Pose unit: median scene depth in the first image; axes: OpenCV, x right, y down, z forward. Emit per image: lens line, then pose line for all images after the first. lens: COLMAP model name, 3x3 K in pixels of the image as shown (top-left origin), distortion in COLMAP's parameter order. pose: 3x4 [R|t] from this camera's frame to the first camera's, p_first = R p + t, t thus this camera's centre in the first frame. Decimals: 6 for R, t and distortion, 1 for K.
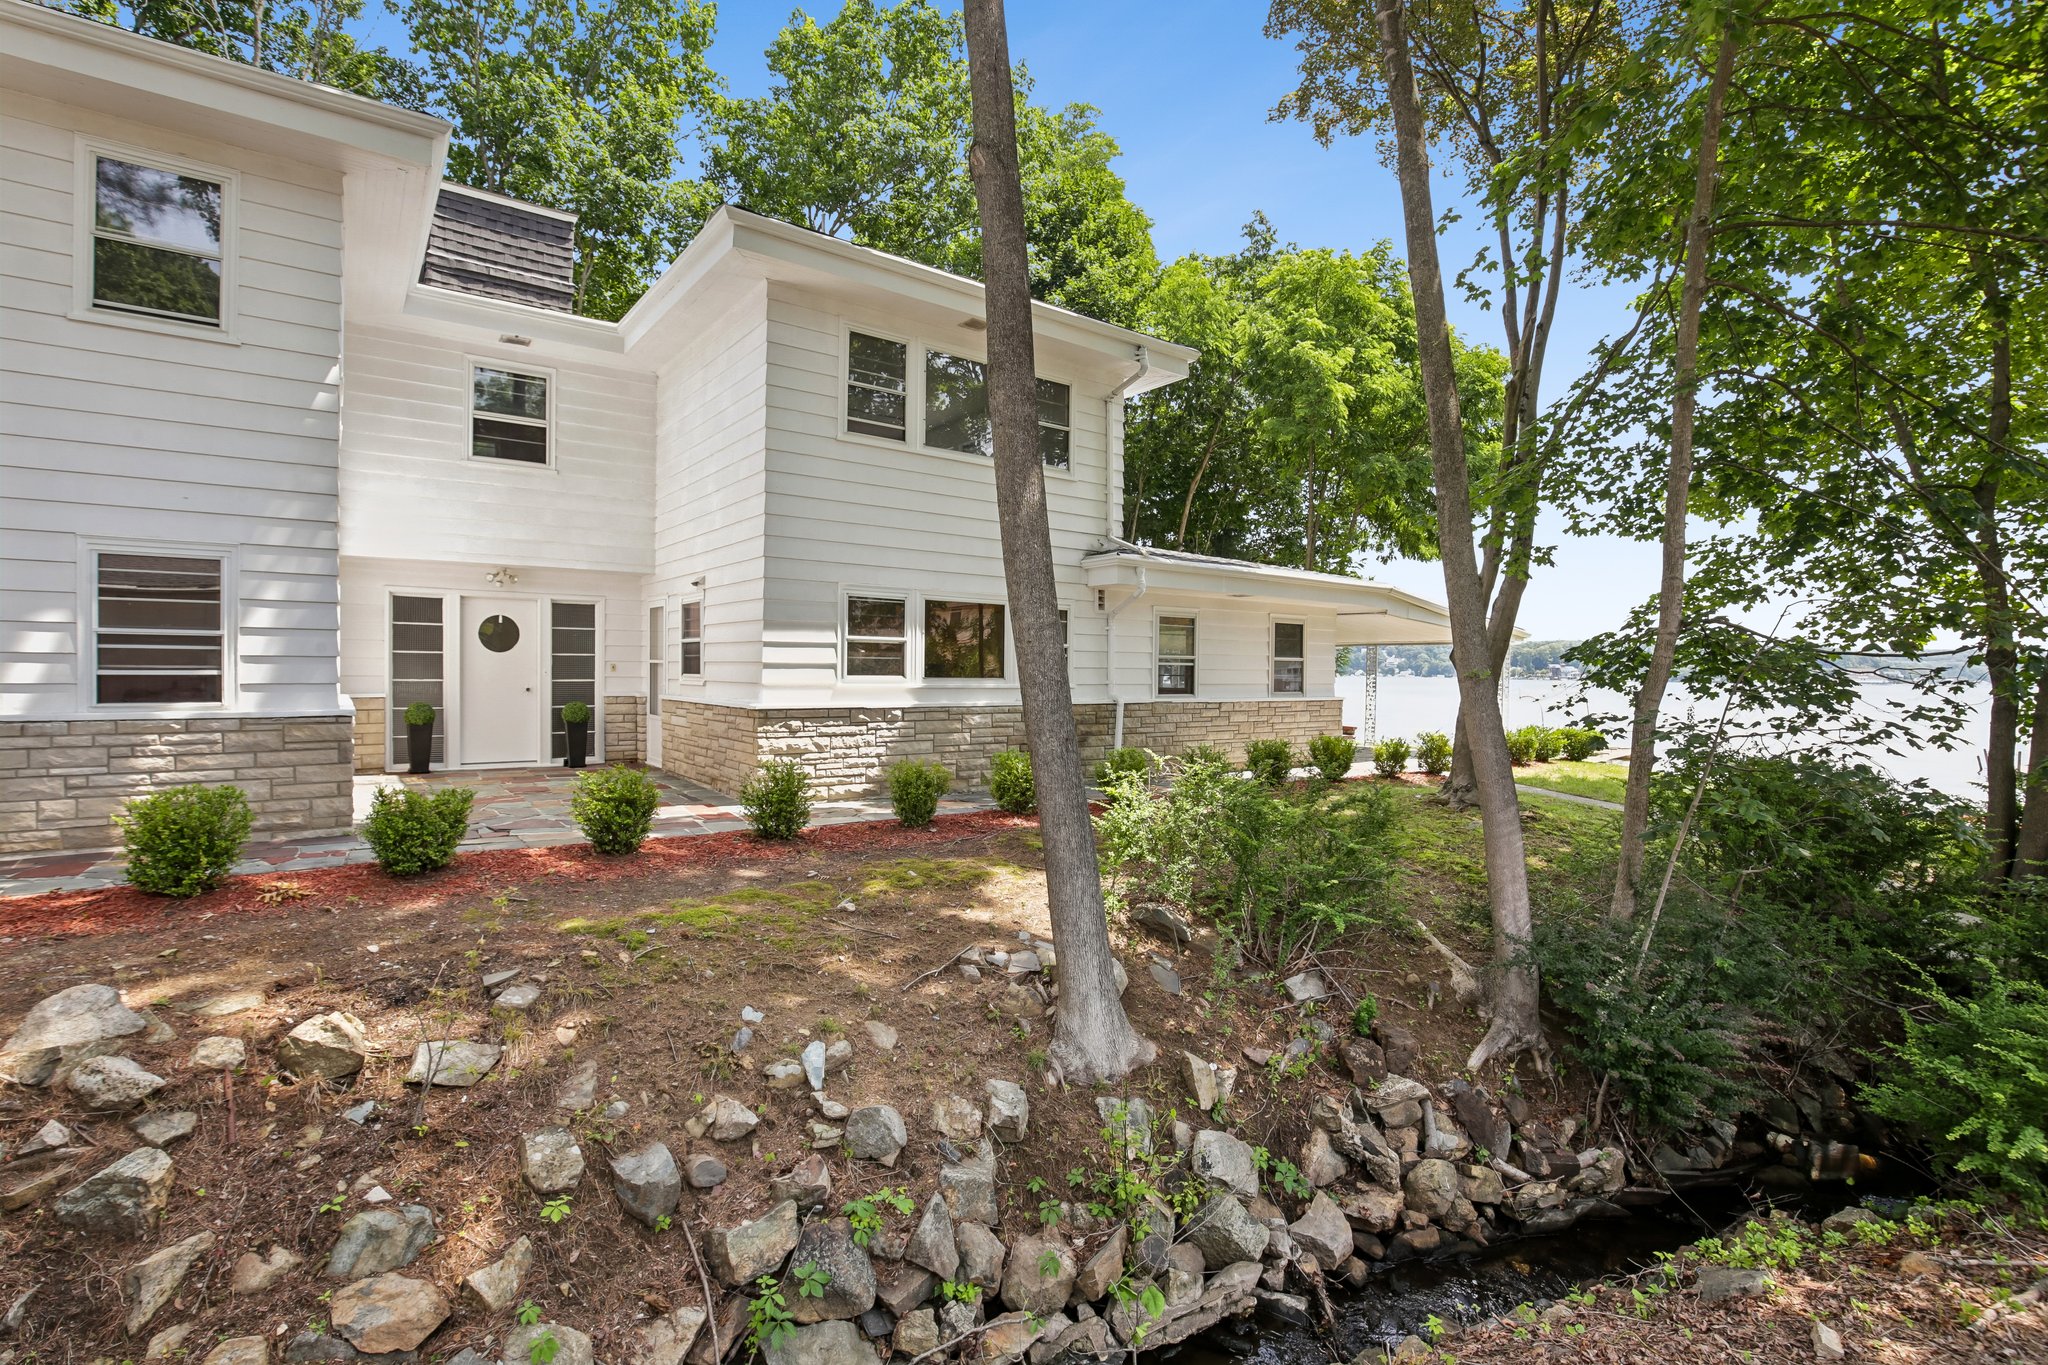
lens RADIAL K [[947.6, 0, 1022.3], [0, 947.6, 679.4], [0, 0, 1]] dist [-0.018486, -0.002890]
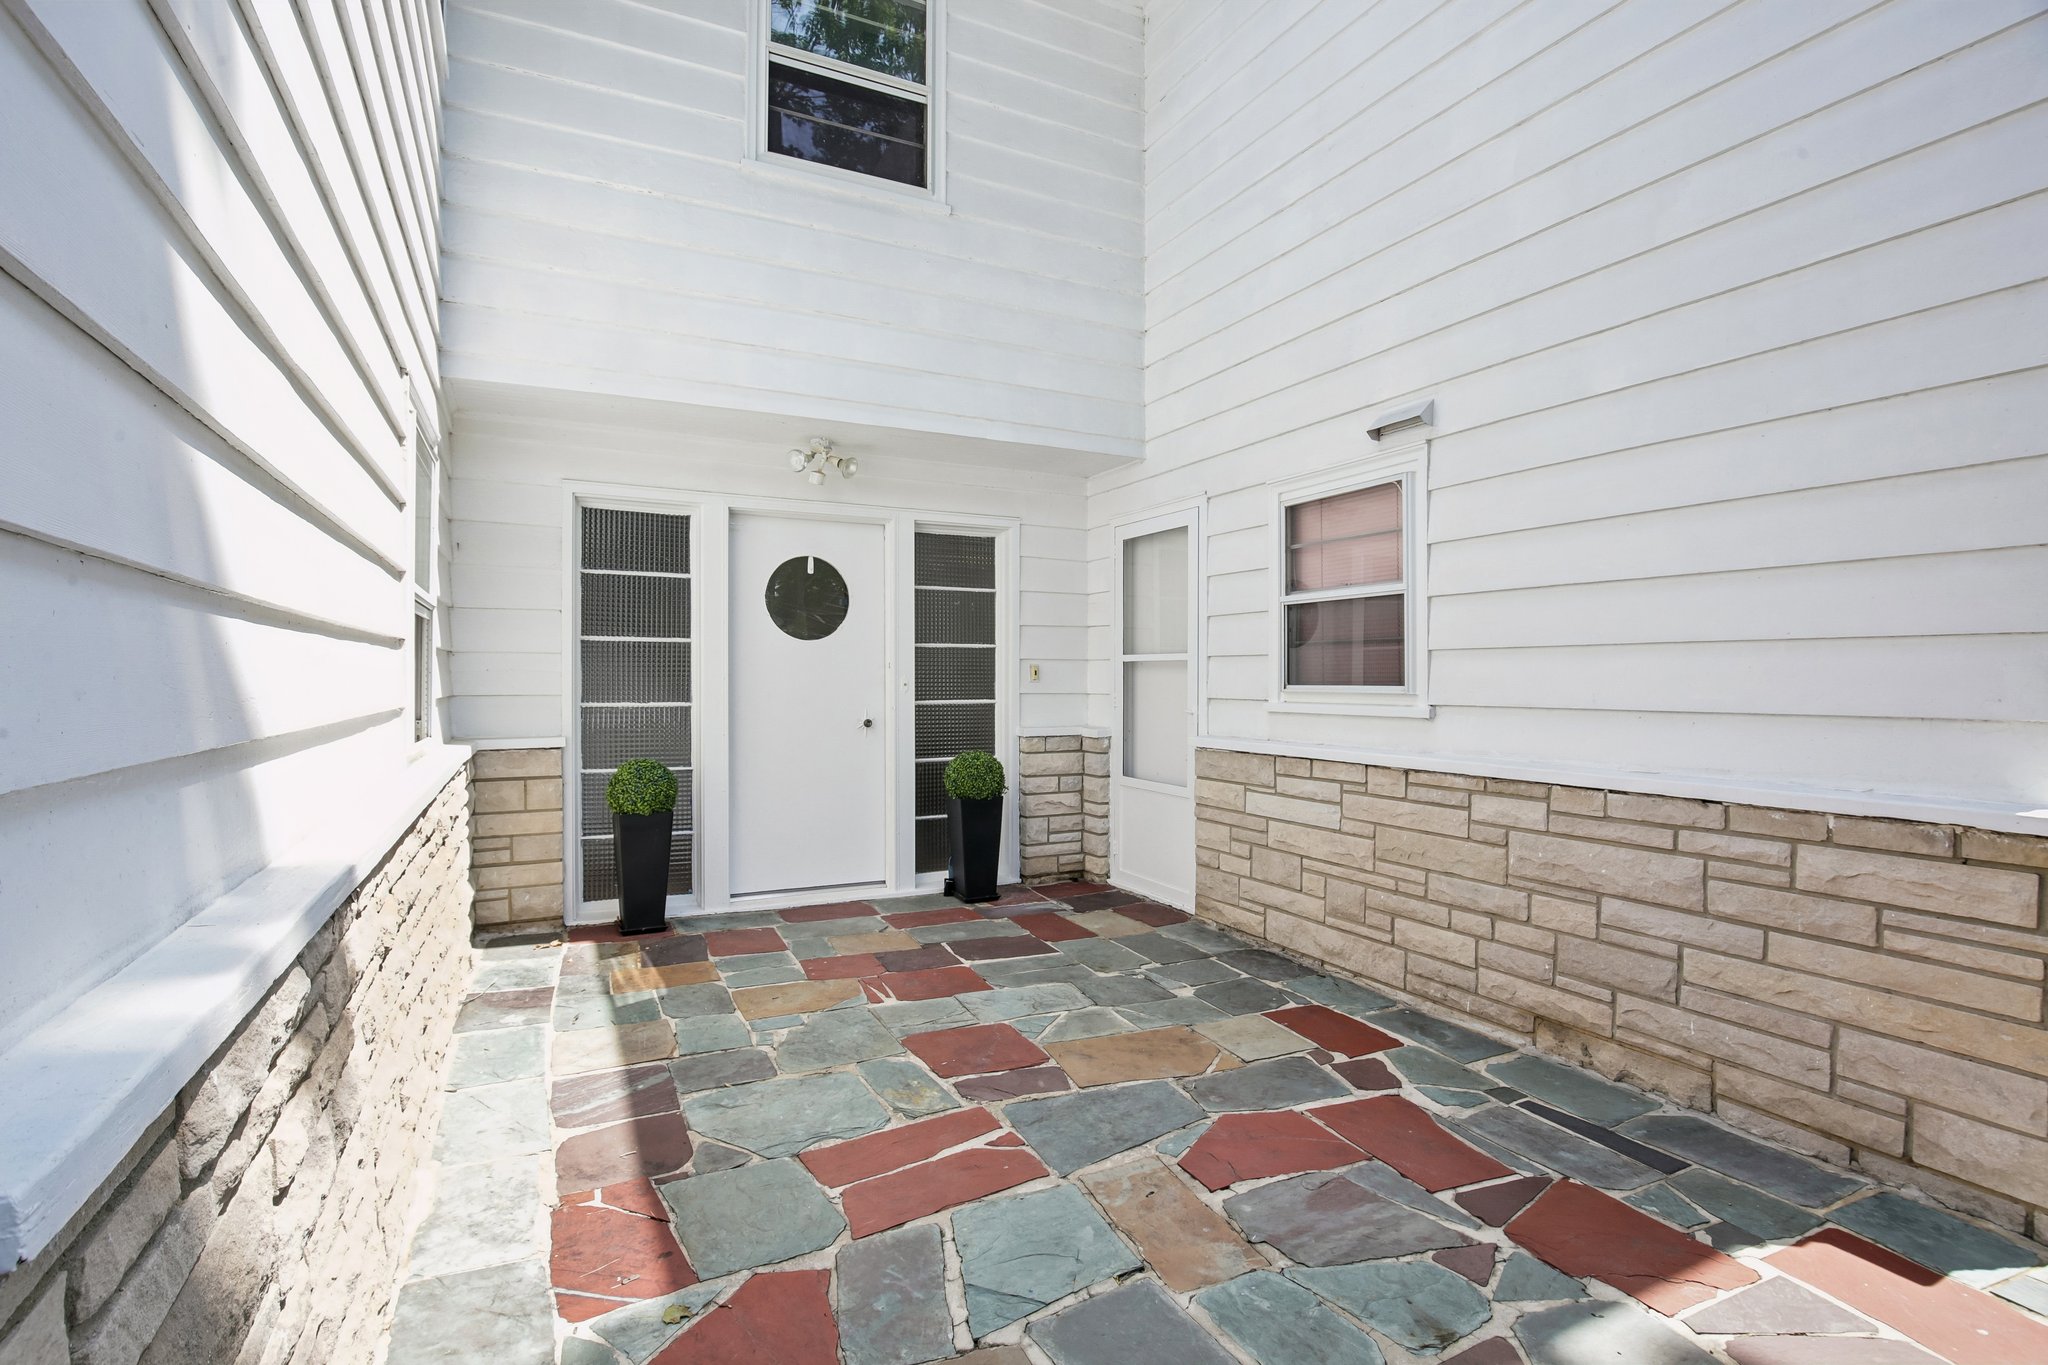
lens RADIAL K [[947.6, 0, 1076.6], [0, 947.6, 680.8], [0, 0, 1]] dist [-0.018486, -0.002890]
pose [[0.993087, -0.007352, -0.117154, -0.371966], [0.006184, 0.999928, -0.010329, -0.004075], [0.117221, 0.009533, 0.993060, 0.563579]]
